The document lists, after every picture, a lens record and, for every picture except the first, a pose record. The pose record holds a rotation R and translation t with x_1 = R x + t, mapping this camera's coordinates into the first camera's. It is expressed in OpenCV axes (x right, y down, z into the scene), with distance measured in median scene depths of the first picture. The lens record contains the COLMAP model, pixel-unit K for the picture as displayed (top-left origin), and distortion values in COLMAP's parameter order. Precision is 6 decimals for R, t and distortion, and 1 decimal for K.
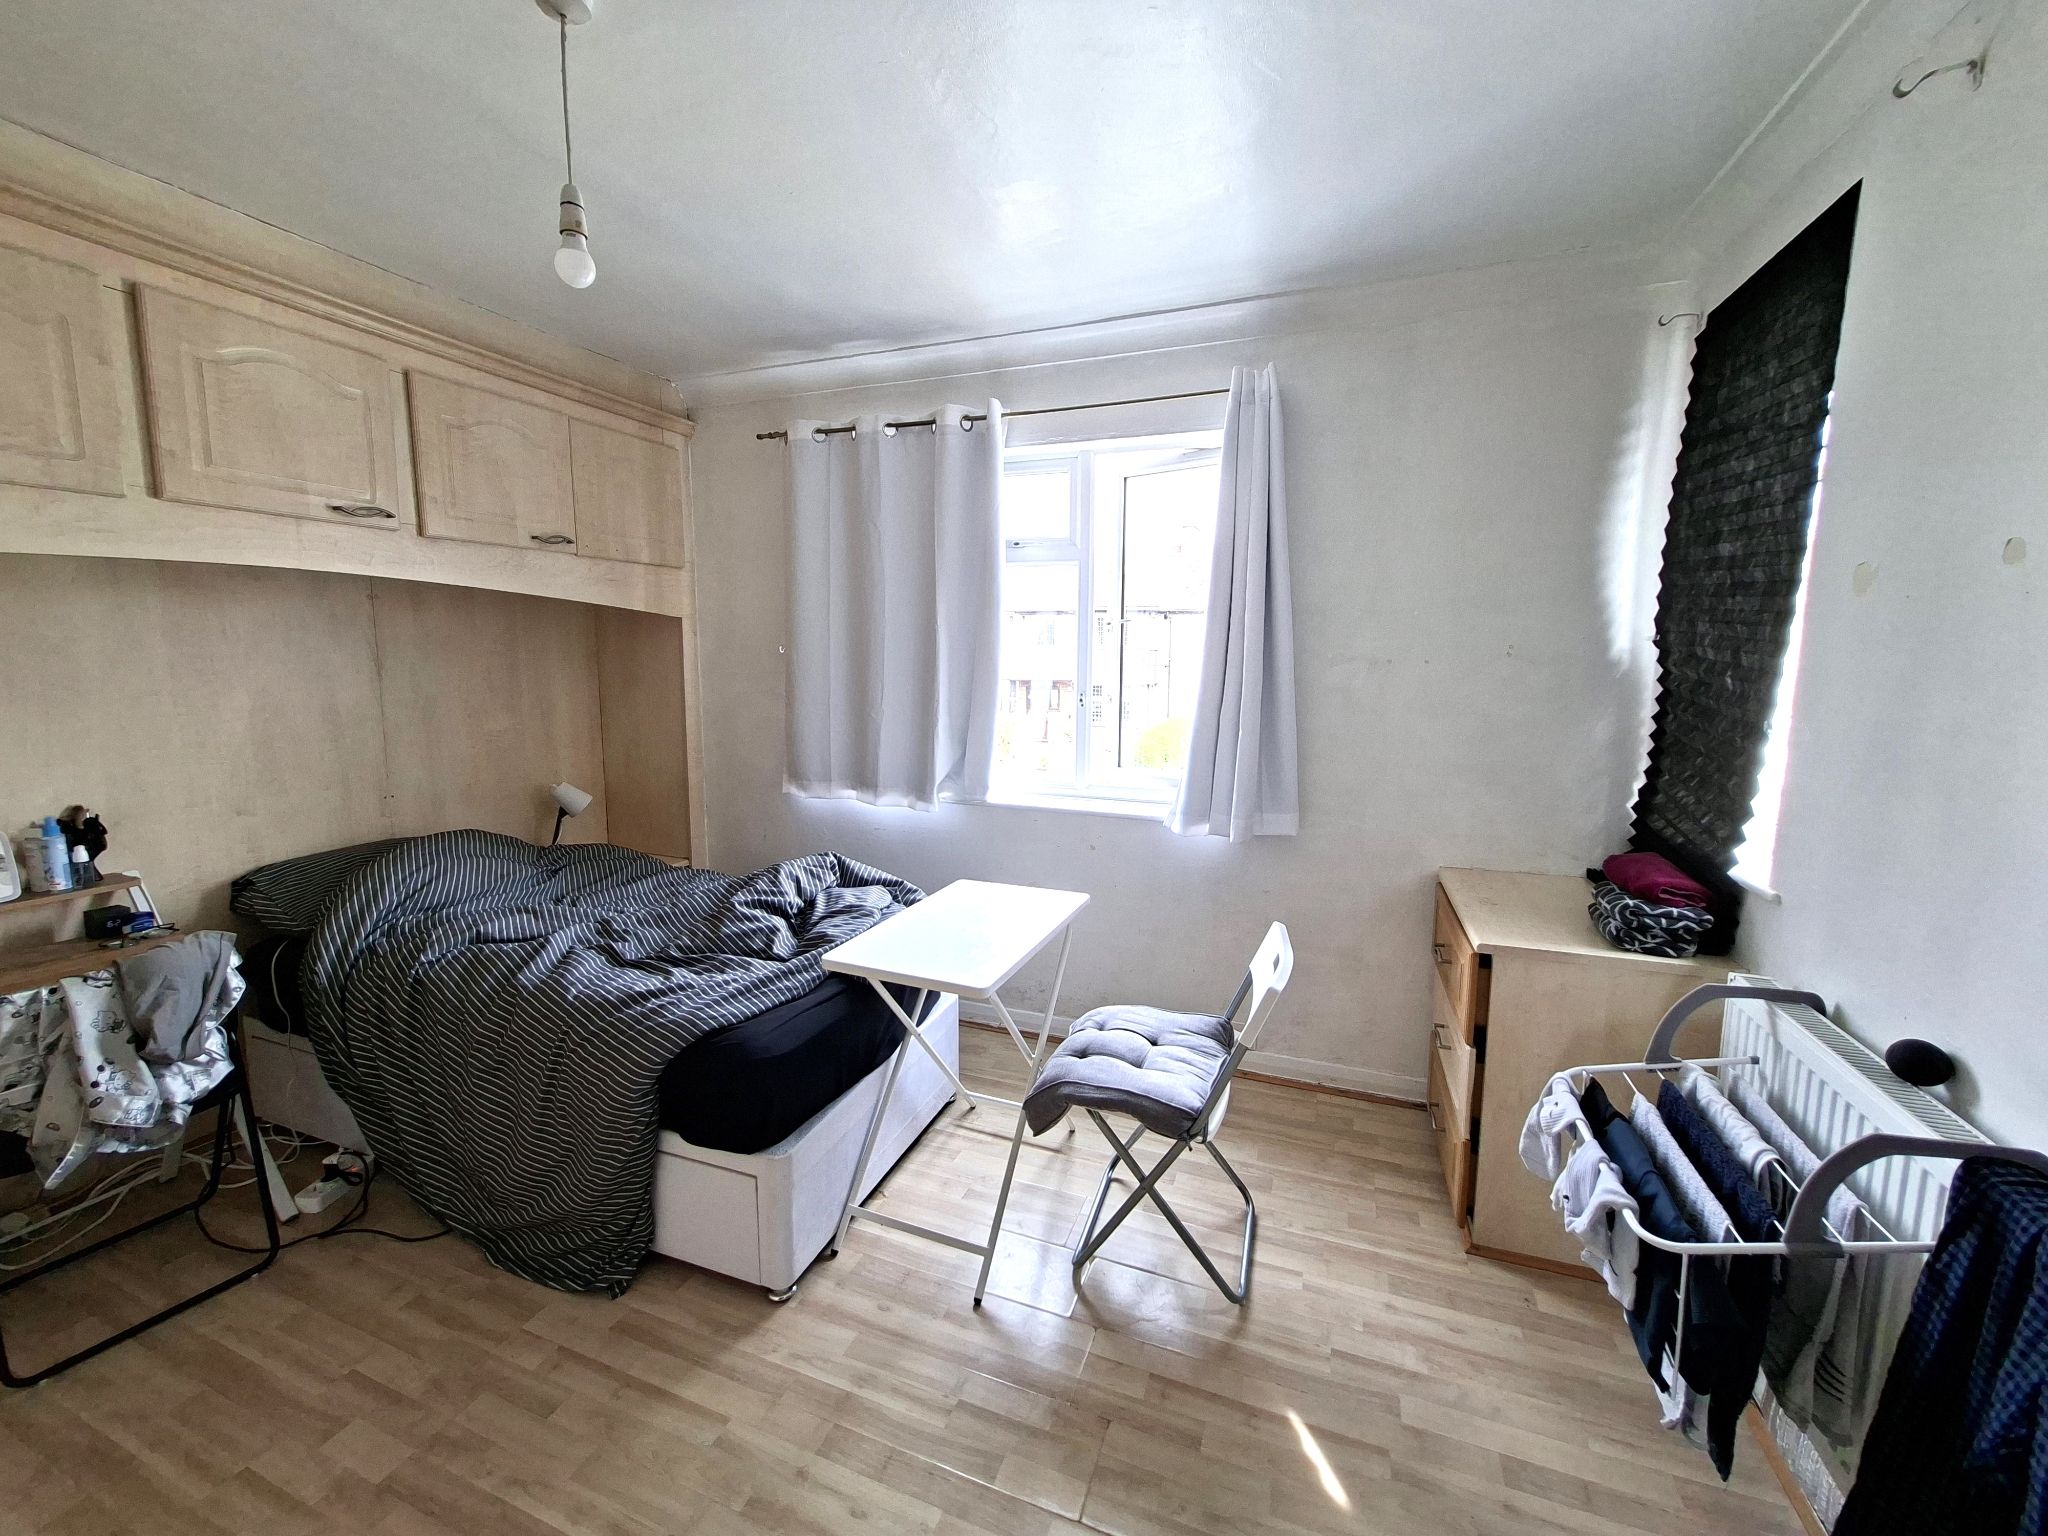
lens RADIAL K [[803.8, 0, 1032.4], [0, 803.8, 755.3], [0, 0, 1]] dist [-0.000293, -0.000106]
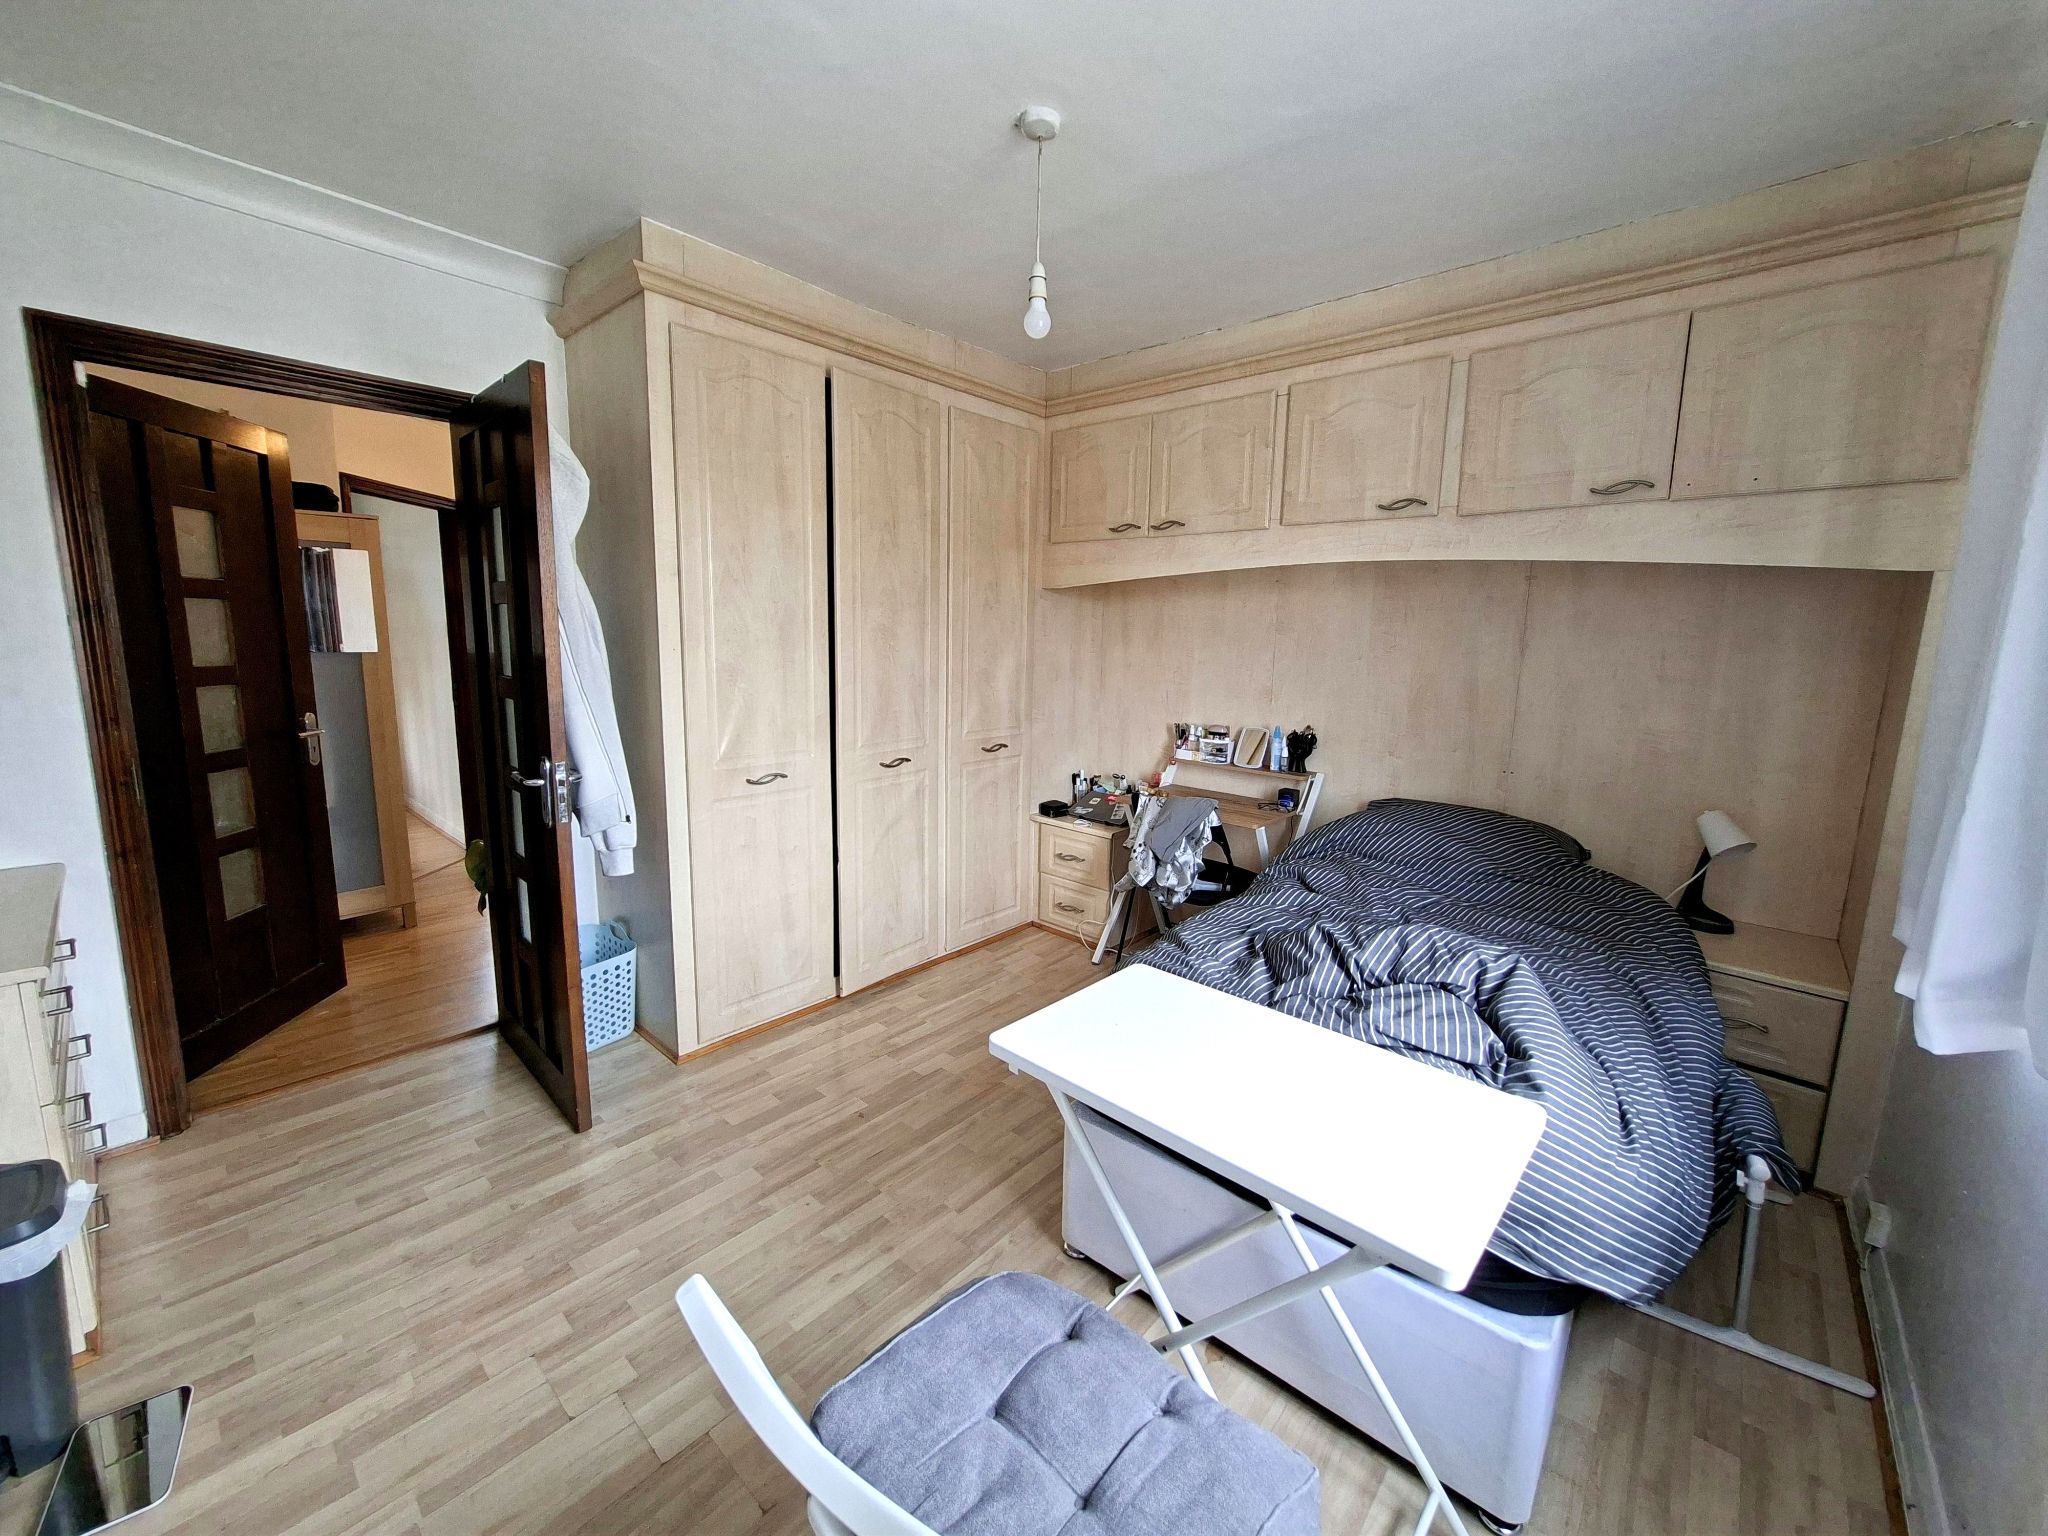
lens RADIAL K [[803.8, 0, 1032.4], [0, 803.8, 755.3], [0, 0, 1]] dist [-0.000293, -0.000106]
pose [[-0.350979, 0.128530, -0.927520, 0.443386], [-0.142267, 0.971716, 0.188489, -0.091825], [0.925513, 0.198111, -0.322766, 0.904349]]
